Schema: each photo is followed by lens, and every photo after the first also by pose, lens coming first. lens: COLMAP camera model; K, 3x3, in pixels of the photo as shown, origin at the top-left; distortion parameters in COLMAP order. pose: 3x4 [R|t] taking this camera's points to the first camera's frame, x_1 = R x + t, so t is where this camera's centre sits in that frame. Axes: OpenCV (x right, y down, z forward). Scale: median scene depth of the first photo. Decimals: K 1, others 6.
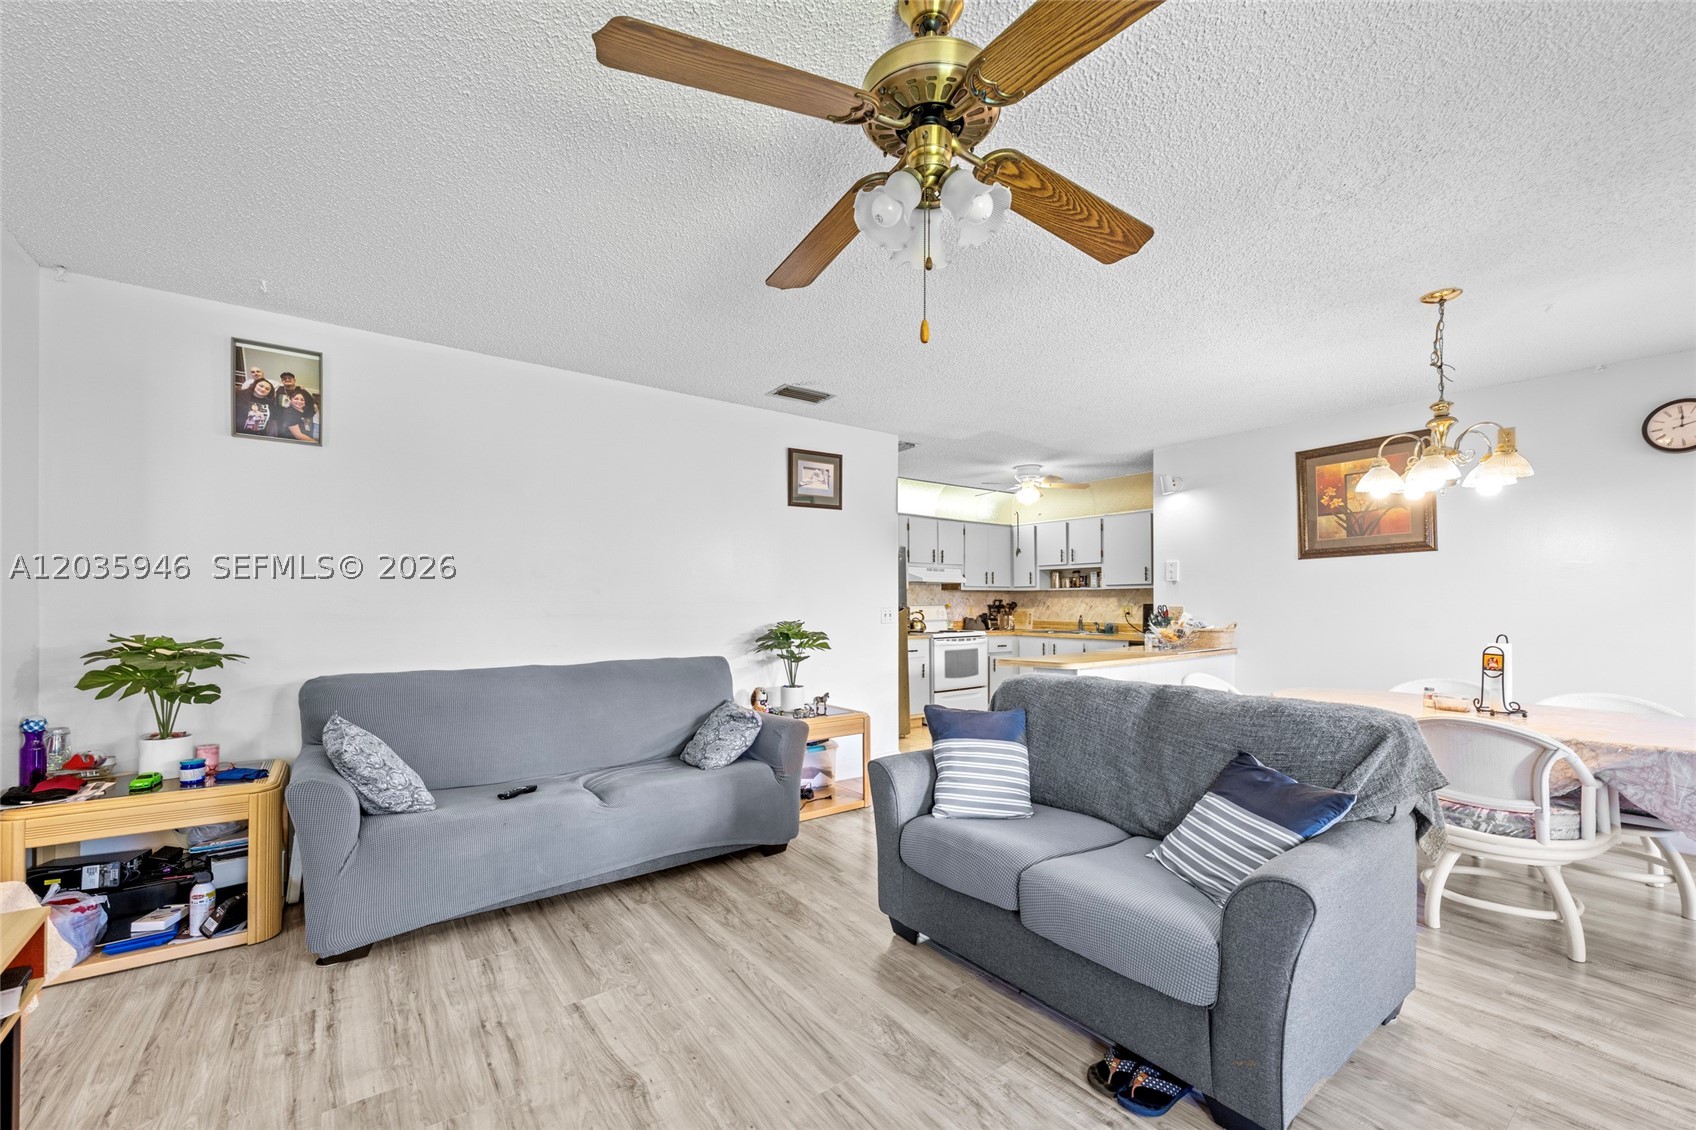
lens RADIAL K [[686.1, 0, 836.3], [0, 686.1, 601.7], [0, 0, 1]] dist [-0.000006, 0.000142]
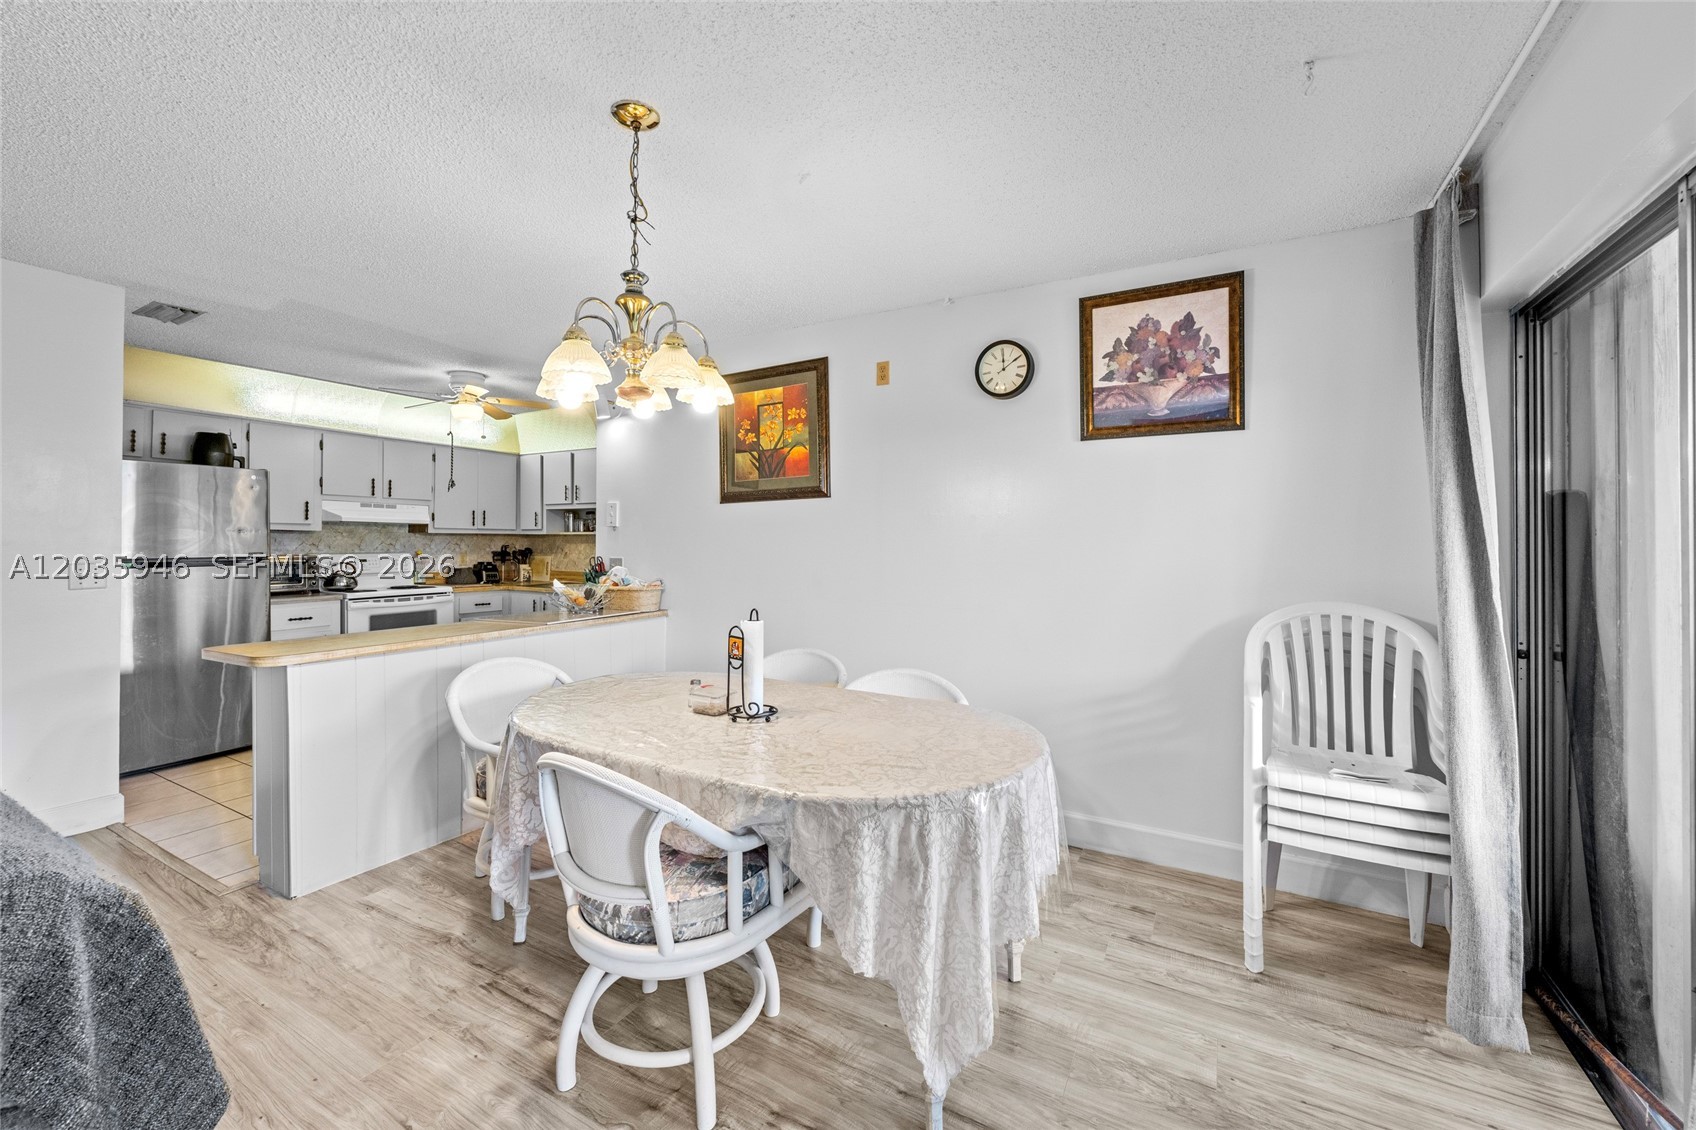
lens RADIAL K [[671.8, 0, 850.7], [0, 671.8, 544.6], [0, 0, 1]] dist [-0.000095, -0.000006]
pose [[0.906609, 0.003815, 0.421955, 0.351509], [-0.005910, 0.999976, 0.003658, -0.011506], [-0.421931, -0.005810, 0.906609, 0.138625]]
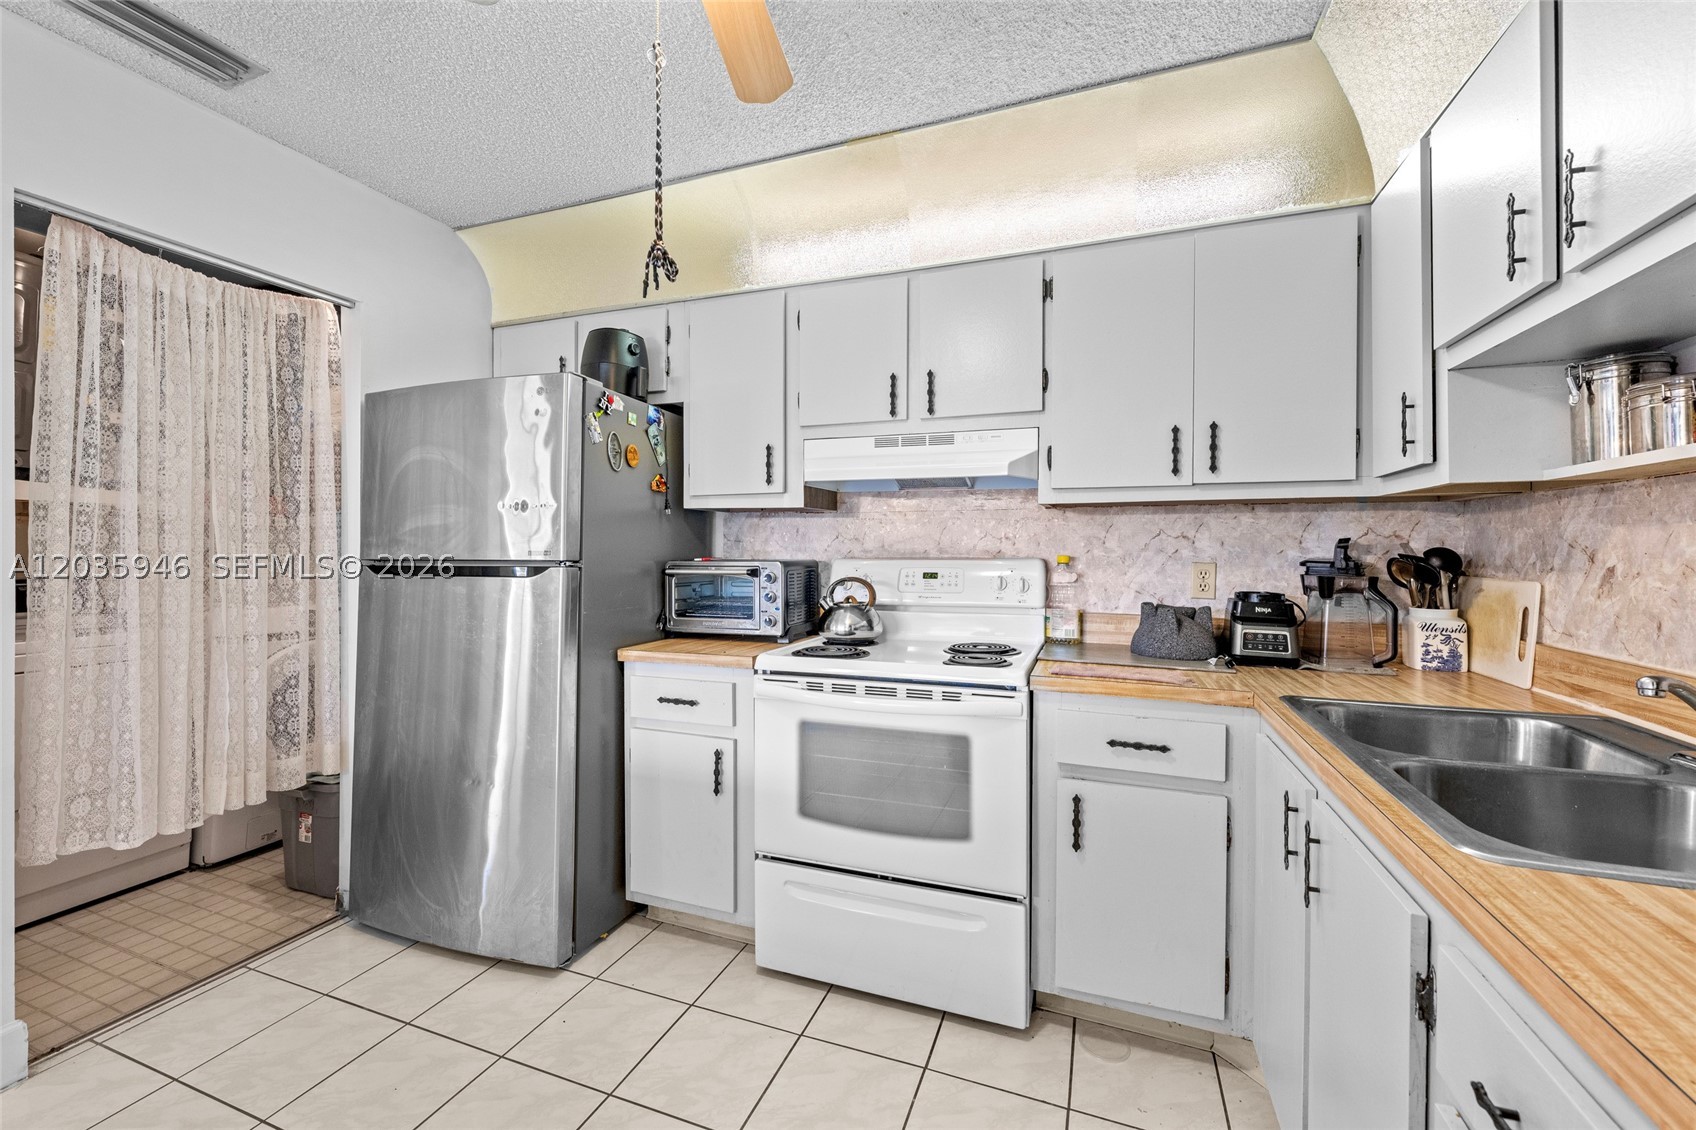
lens RADIAL K [[671.8, 0, 850.7], [0, 671.8, 544.6], [0, 0, 1]] dist [-0.000095, -0.000006]
pose [[0.556292, -0.004955, -0.830972, 0.434289], [-0.001915, 0.999972, -0.007244, 0.001451], [0.830985, 0.005621, 0.556266, 0.944386]]
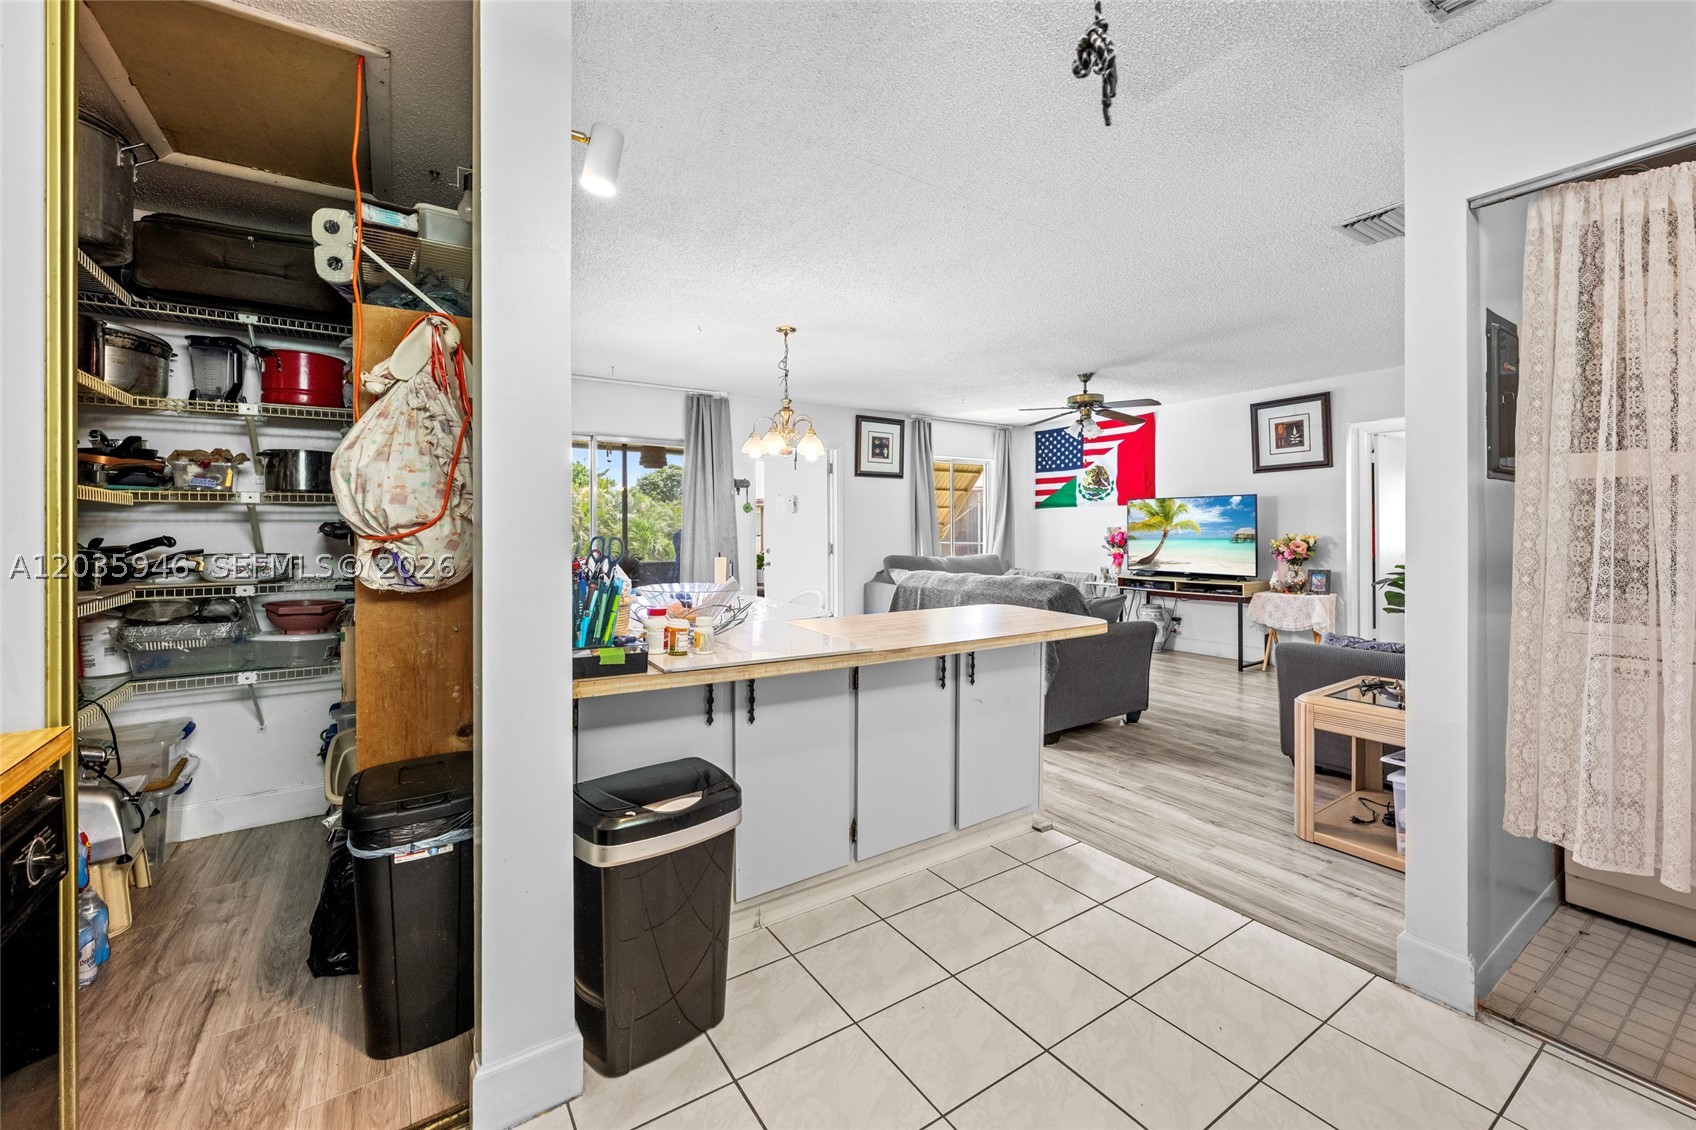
lens RADIAL K [[683.1, 0, 846.3], [0, 683.1, 533.6], [0, 0, 1]] dist [0.001022, 0.000052]
pose [[-0.999173, 0.003652, 0.040488, 0.300468], [0.003917, 0.999972, 0.006453, 0.000835], [-0.040463, 0.006606, -0.999159, 1.108384]]
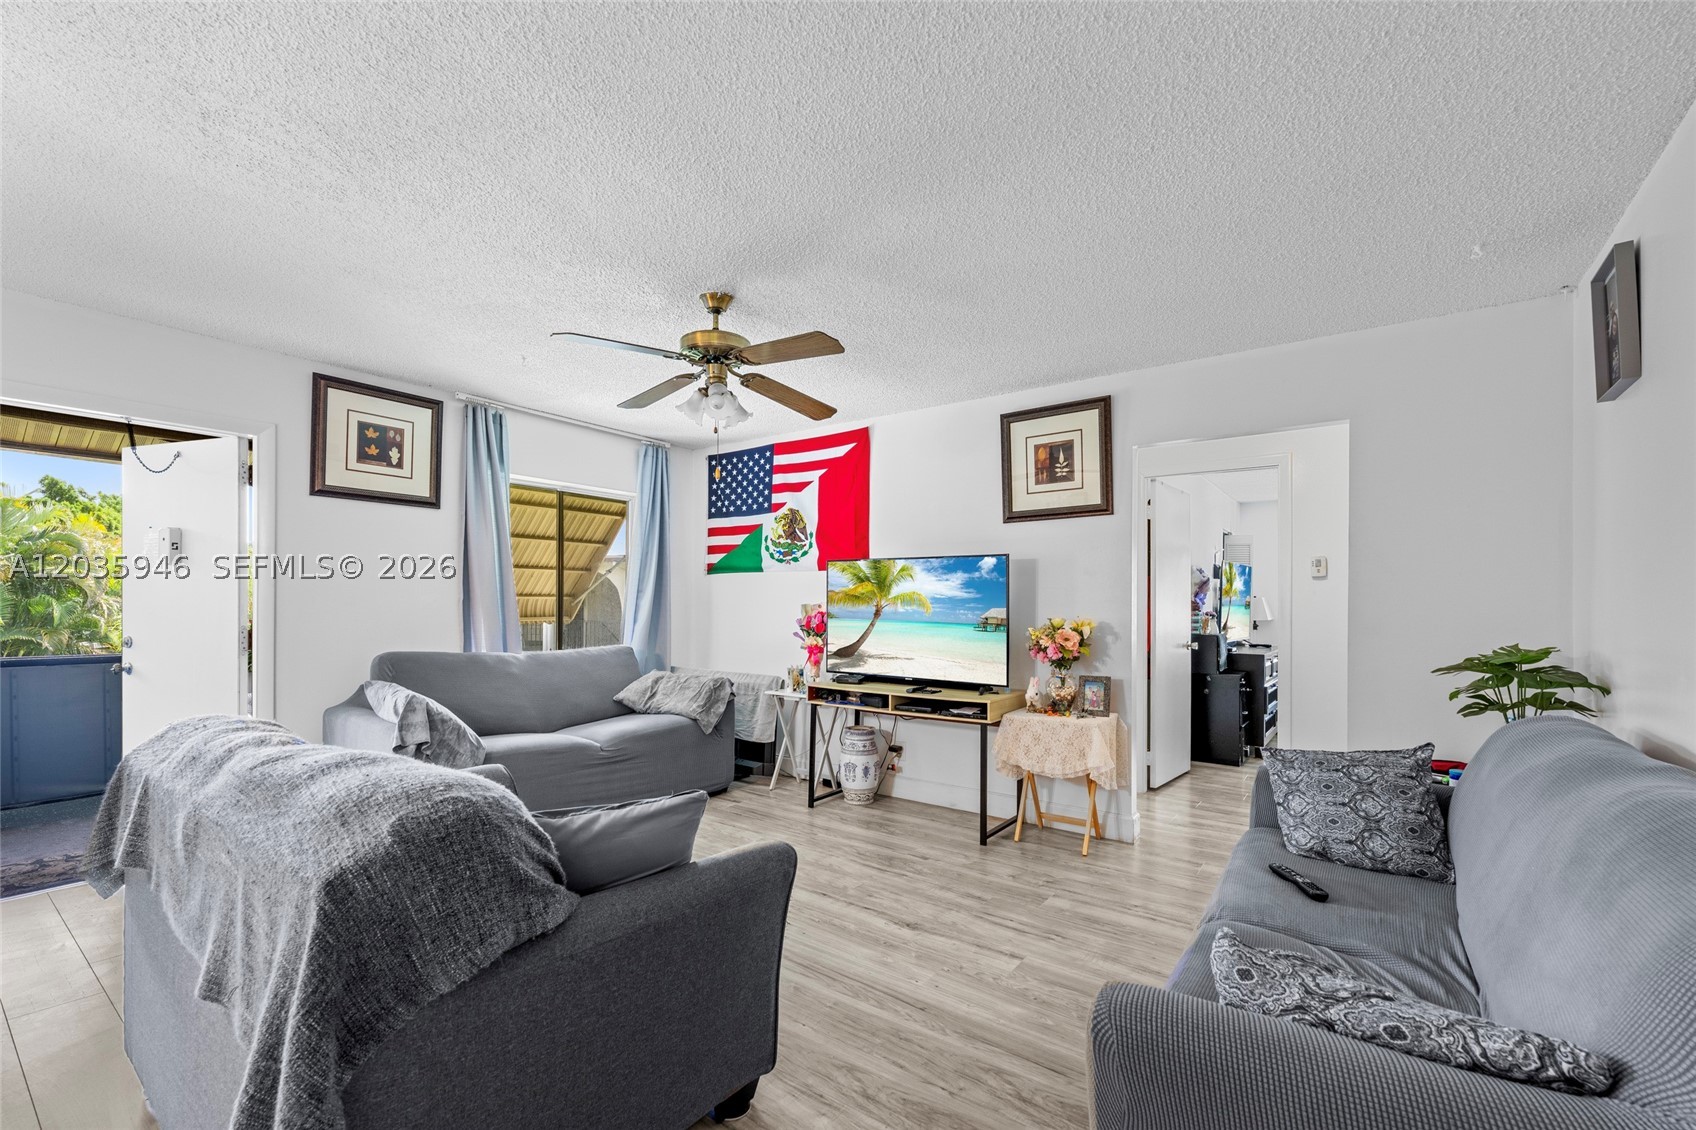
lens RADIAL K [[715.4, 0, 859.5], [0, 715.4, 604.8], [0, 0, 1]] dist [-0.001069, -0.000106]
pose [[-0.951450, -0.009776, -0.307648, 0.082790], [-0.009722, 0.999951, -0.001706, 0.000724], [0.307649, 0.001368, -0.951499, 0.687428]]
